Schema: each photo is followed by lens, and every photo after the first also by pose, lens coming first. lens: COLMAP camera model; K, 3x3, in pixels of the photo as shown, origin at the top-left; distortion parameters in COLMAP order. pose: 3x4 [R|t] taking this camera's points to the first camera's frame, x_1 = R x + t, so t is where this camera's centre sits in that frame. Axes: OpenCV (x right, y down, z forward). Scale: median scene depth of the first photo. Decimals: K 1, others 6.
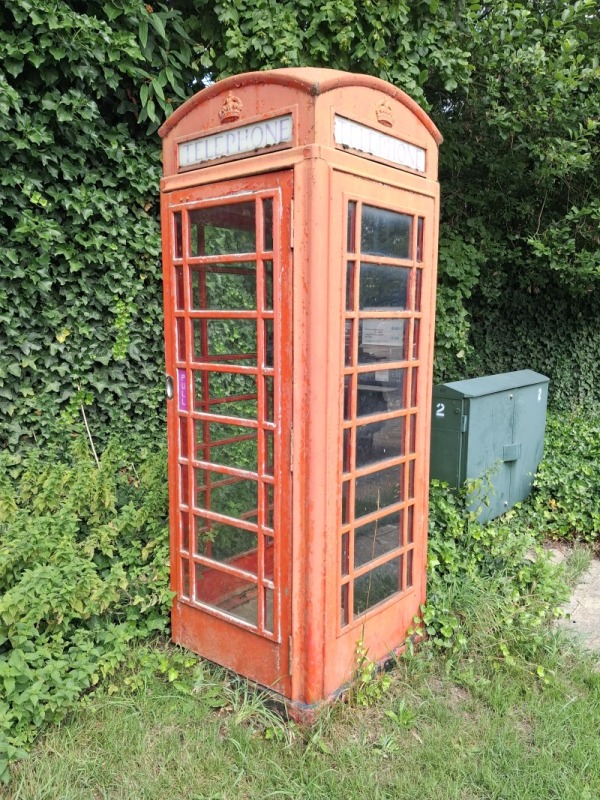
lens RADIAL K [[631.5, 0, 297.1], [0, 631.5, 415.9], [0, 0, 1]] dist [-0.001521, -0.008432]
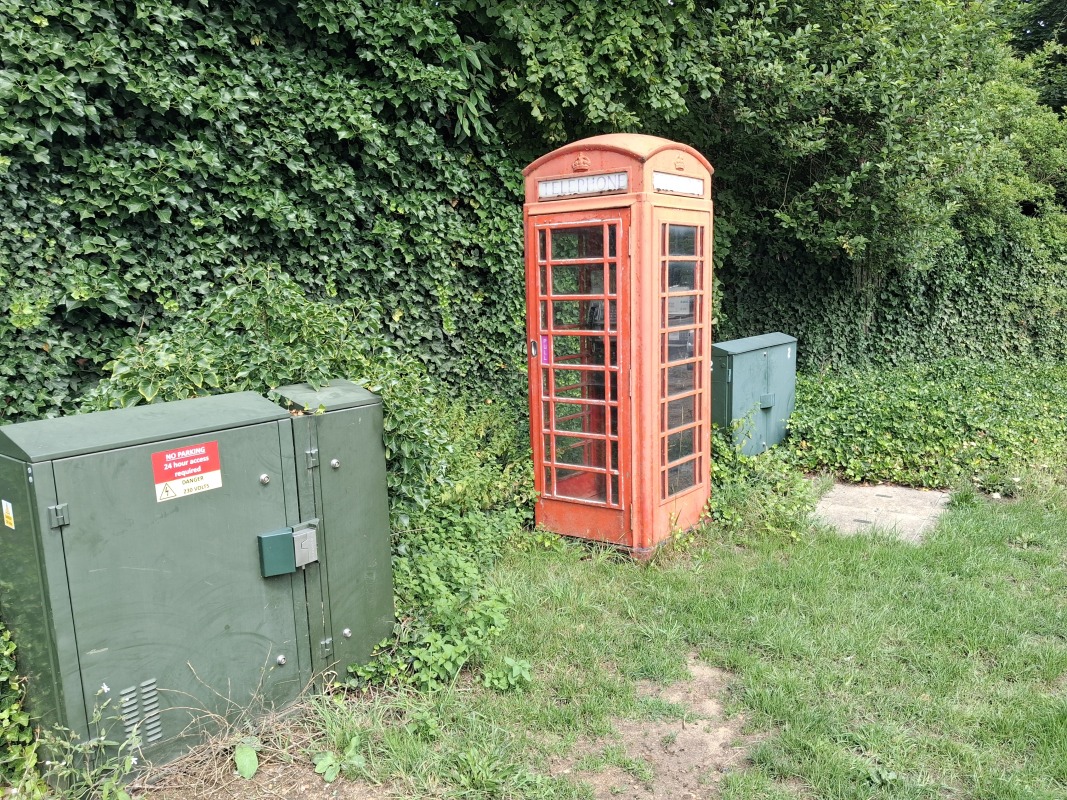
lens RADIAL K [[856.0, 0, 534.9], [0, 856.0, 422.4], [0, 0, 1]] dist [0.195367, -0.626481]
pose [[0.996825, -0.040682, 0.068441, -0.238889], [0.040328, 0.999165, 0.006545, 0.078182], [-0.068650, -0.003764, 0.997634, -0.680387]]
